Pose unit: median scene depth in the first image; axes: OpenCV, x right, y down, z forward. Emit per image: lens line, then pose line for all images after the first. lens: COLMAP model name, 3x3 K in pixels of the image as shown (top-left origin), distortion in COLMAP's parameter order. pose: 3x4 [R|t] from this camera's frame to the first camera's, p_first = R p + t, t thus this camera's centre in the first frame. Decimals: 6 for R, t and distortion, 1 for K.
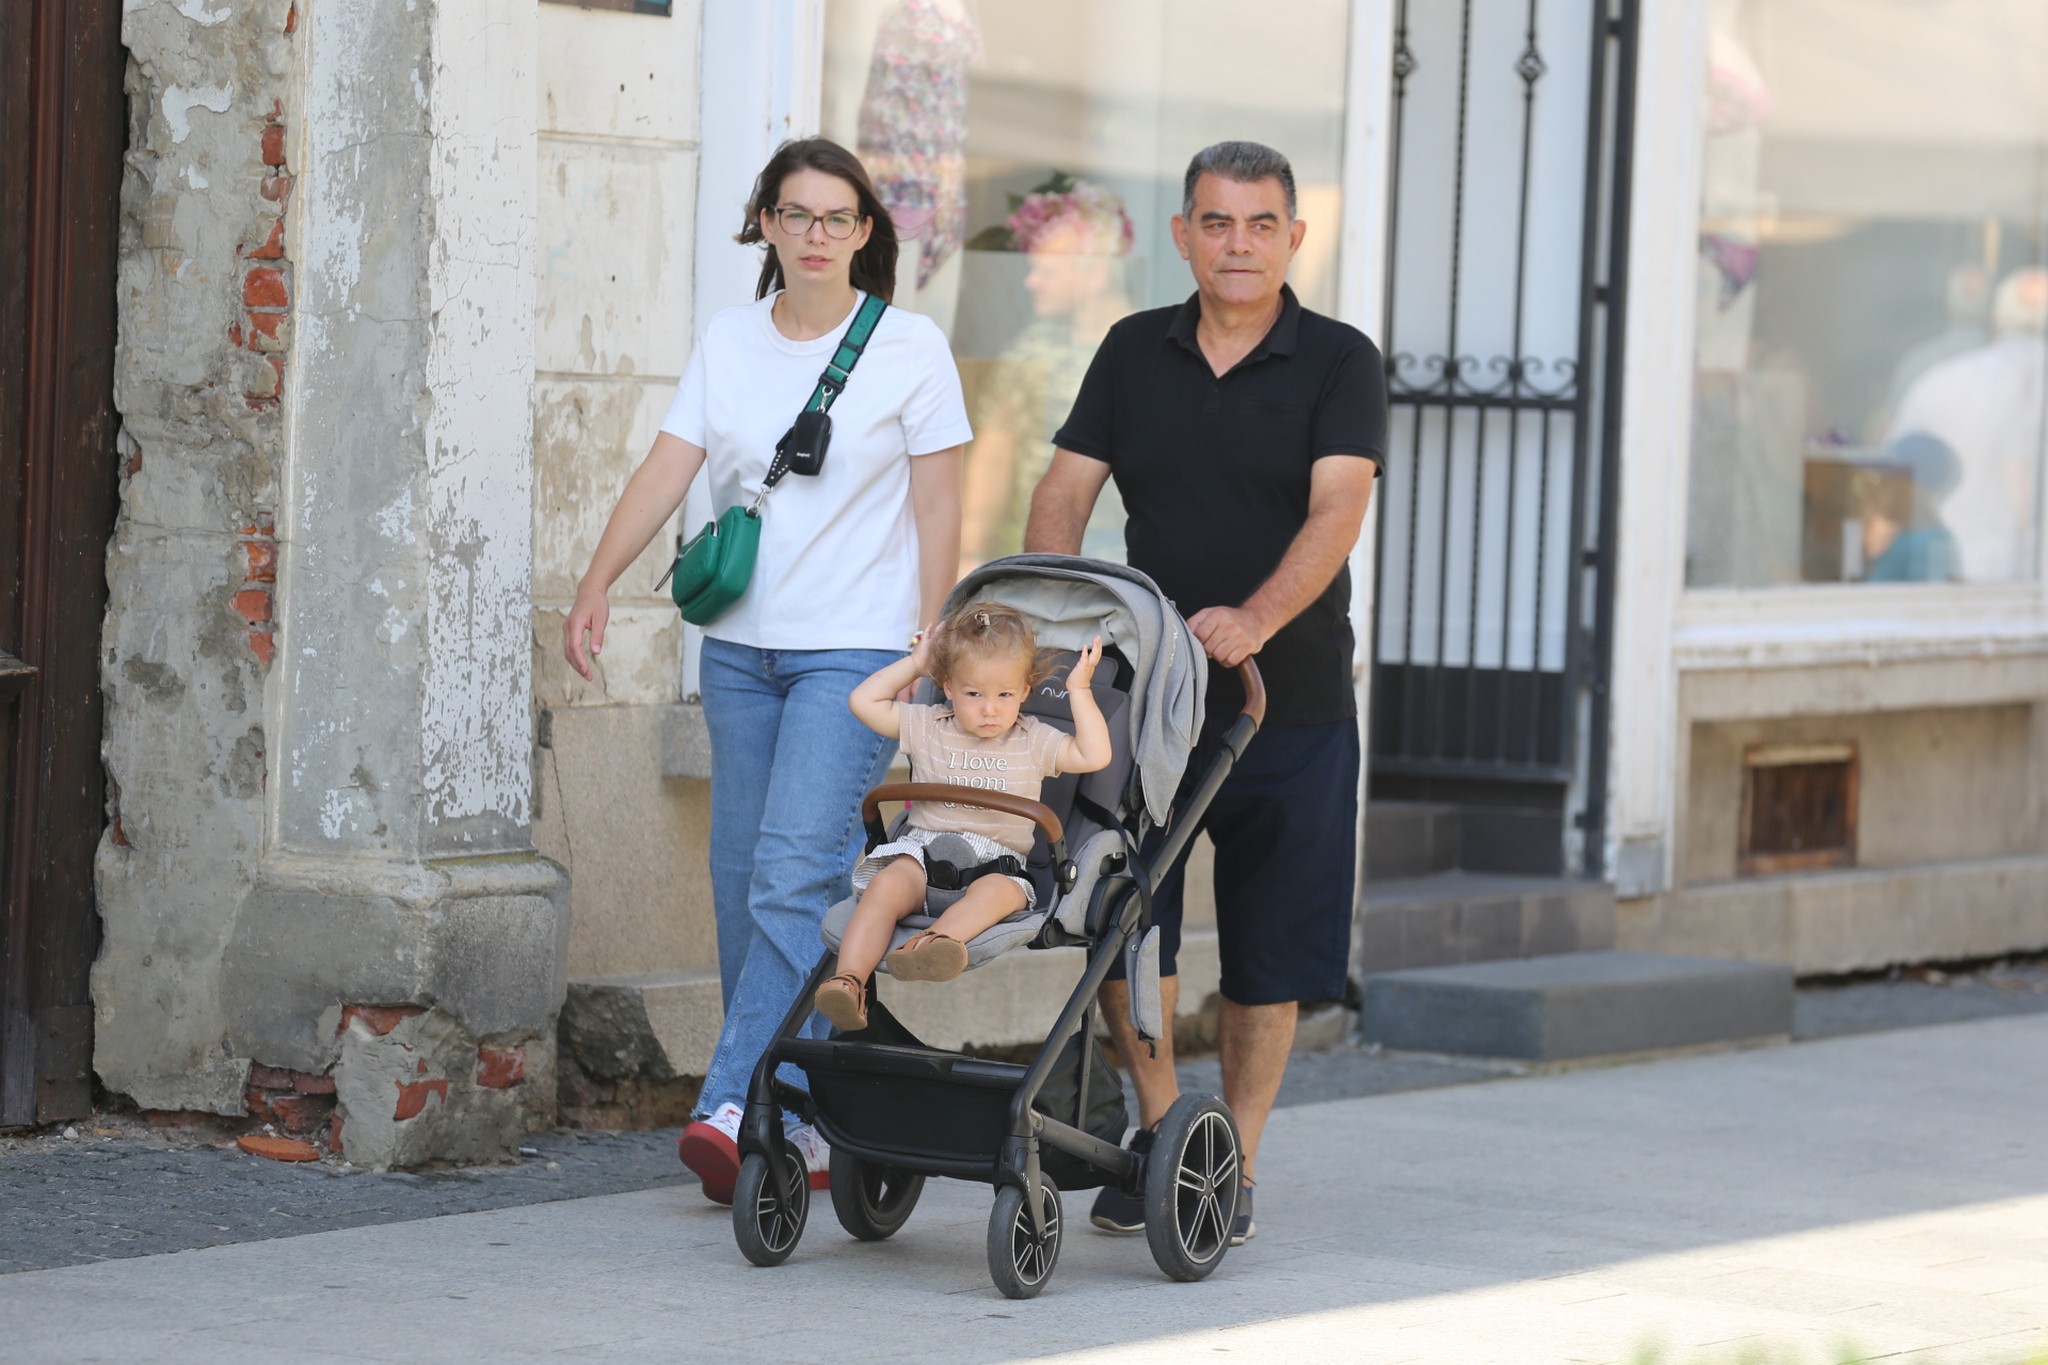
lens RADIAL K [[11437.8, 0, 1094.3], [0, 11437.8, 682.8], [0, 0, 1]] dist [1.580951, 0.000000]
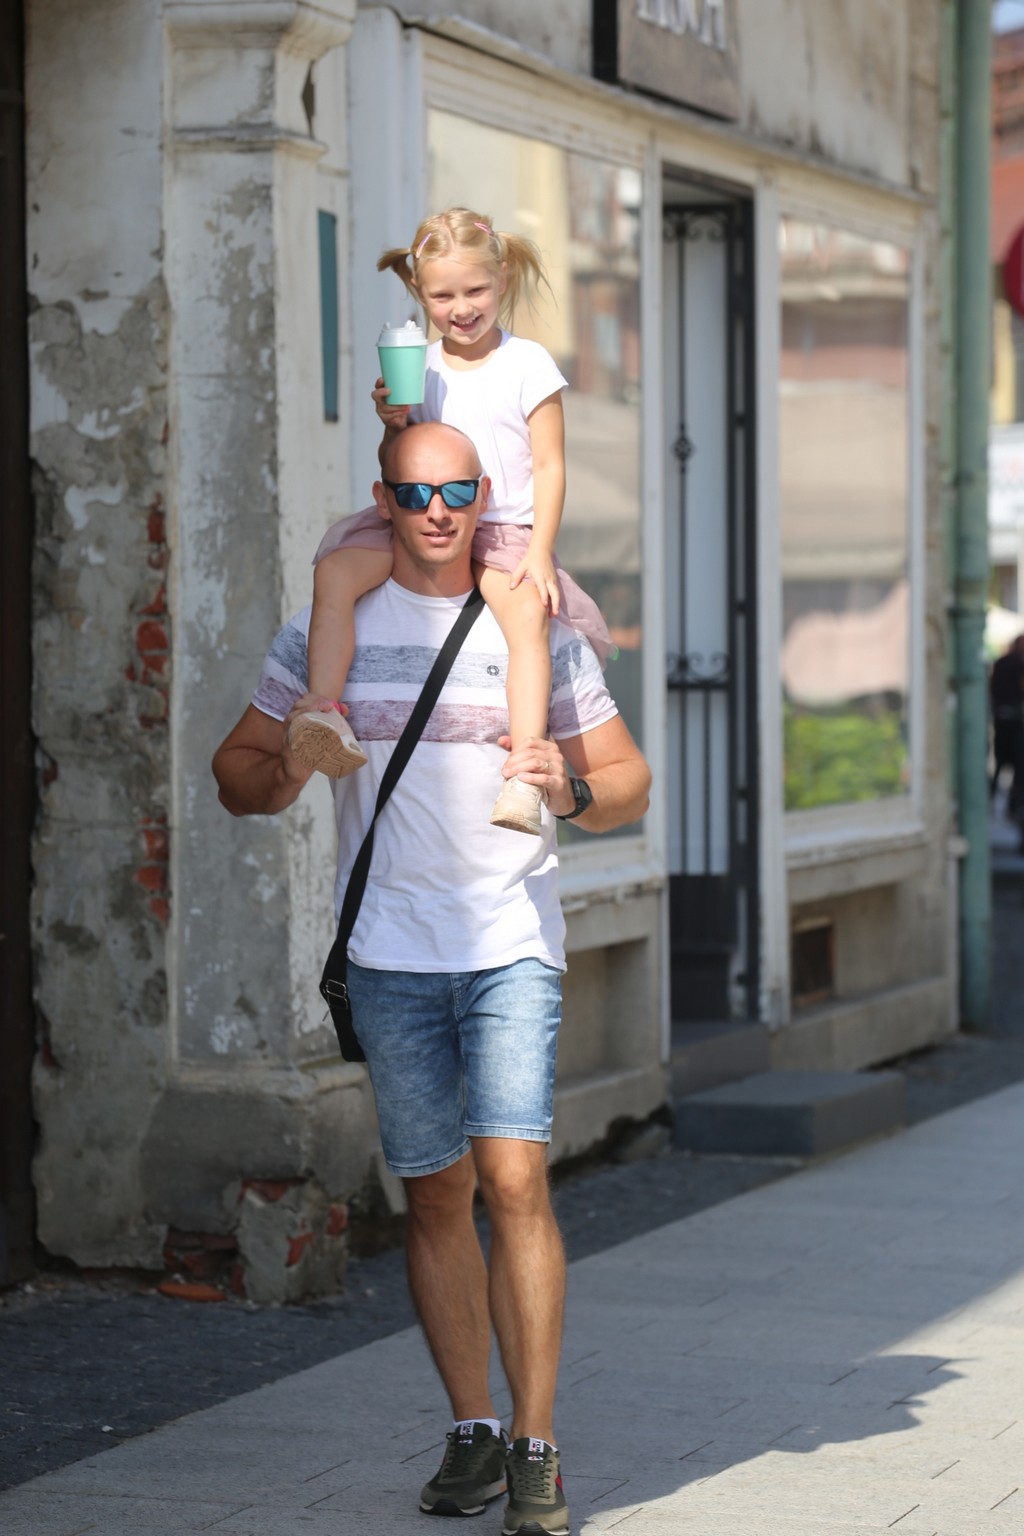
lens RADIAL K [[6709.7, 0, 520.1], [0, 6709.7, 763.3], [0, 0, 1]] dist [0.551656, 0.000000]
pose [[0.979915, -0.044940, 0.194284, -0.178694], [0.047319, 0.998851, -0.007617, -0.011894], [-0.193718, 0.016657, 0.980916, 0.241738]]
